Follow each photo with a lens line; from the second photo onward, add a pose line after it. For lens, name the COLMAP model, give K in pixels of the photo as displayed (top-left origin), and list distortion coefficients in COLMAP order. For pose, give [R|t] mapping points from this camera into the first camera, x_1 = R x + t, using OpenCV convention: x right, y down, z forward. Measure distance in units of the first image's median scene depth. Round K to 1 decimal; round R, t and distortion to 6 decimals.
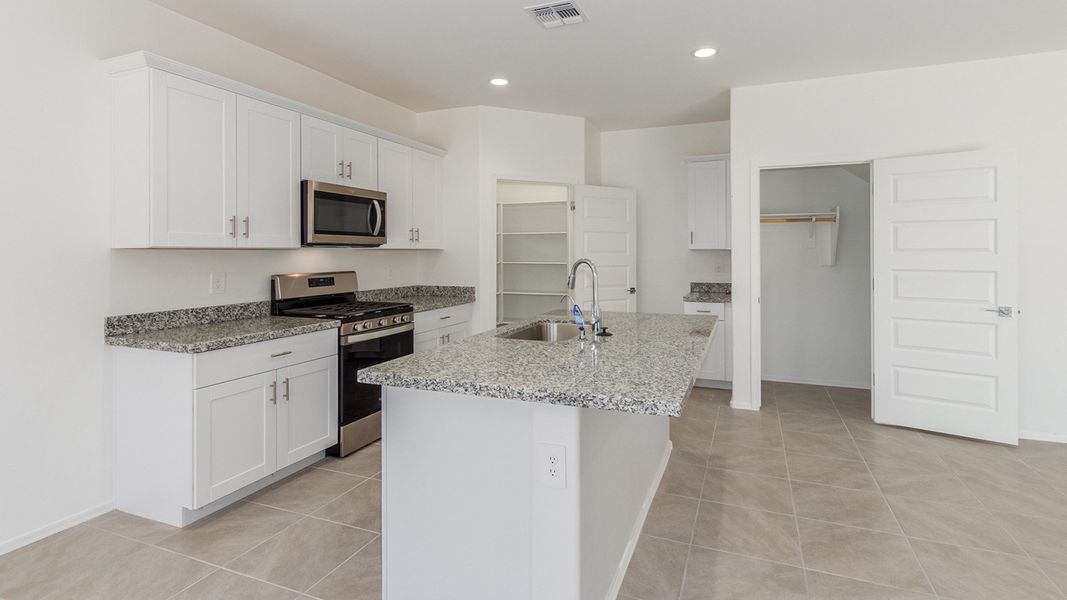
lens RADIAL K [[517.1, 0, 542.2], [0, 517.1, 251.7], [0, 0, 1]] dist [0.010873, -0.000035]
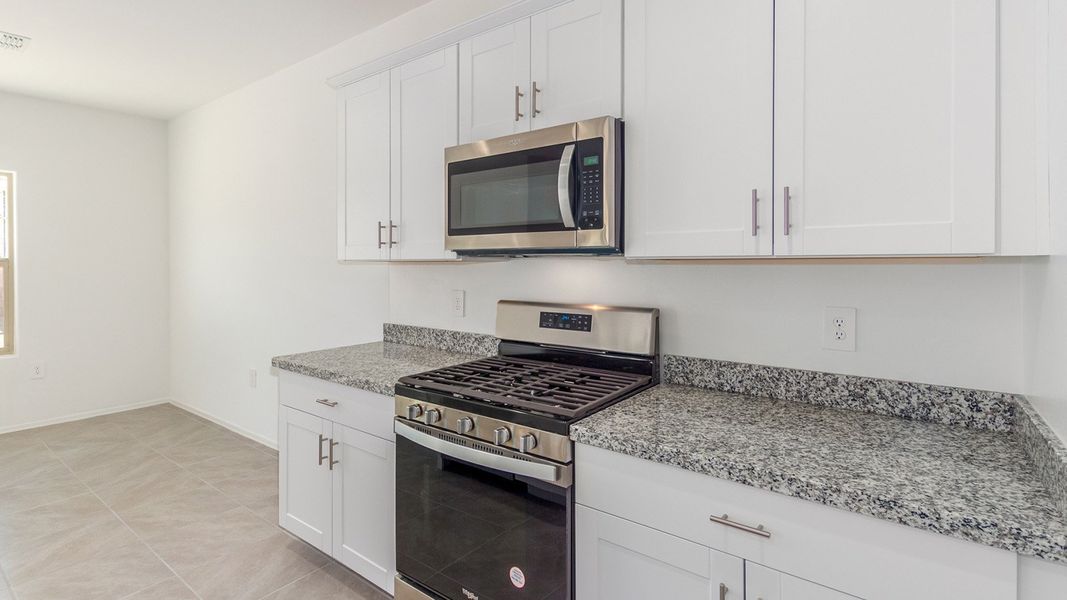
lens RADIAL K [[516.4, 0, 537.6], [0, 516.4, 263.7], [0, 0, 1]] dist [0.007846, -0.000647]
pose [[-0.267245, 0.007087, -0.963603, 0.098251], [0.005249, 0.999969, 0.005898, -0.004378], [0.963614, -0.003482, -0.267274, 1.126273]]
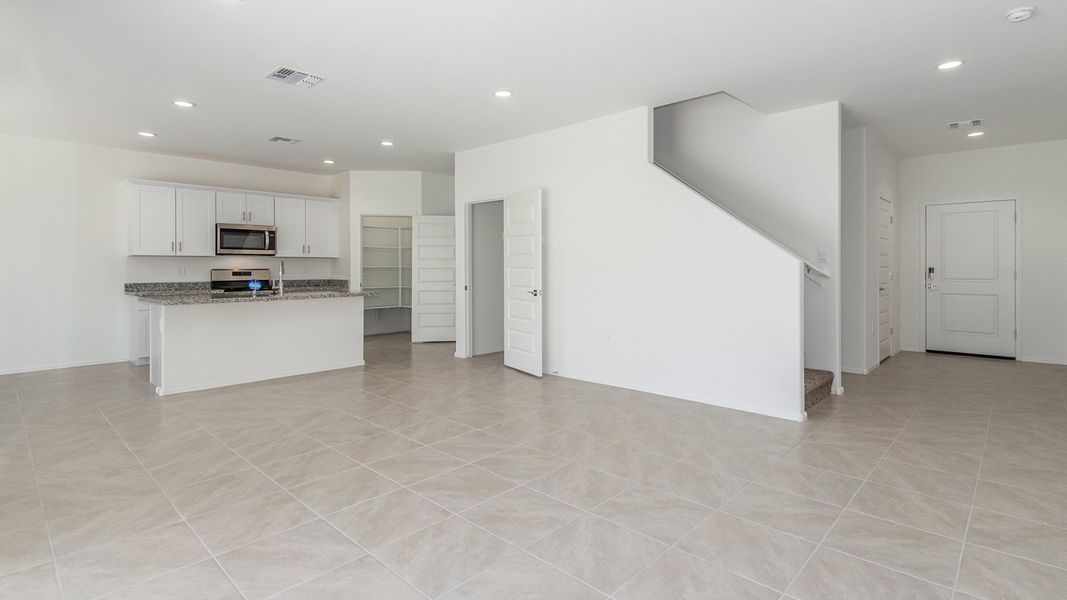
lens RADIAL K [[516.4, 0, 537.6], [0, 516.4, 263.7], [0, 0, 1]] dist [0.007846, -0.000647]
pose [[0.928123, -0.004592, -0.372245, 1.345810], [0.002769, 0.999981, -0.005430, 0.034737], [0.372263, 0.004008, 0.928119, -0.399883]]
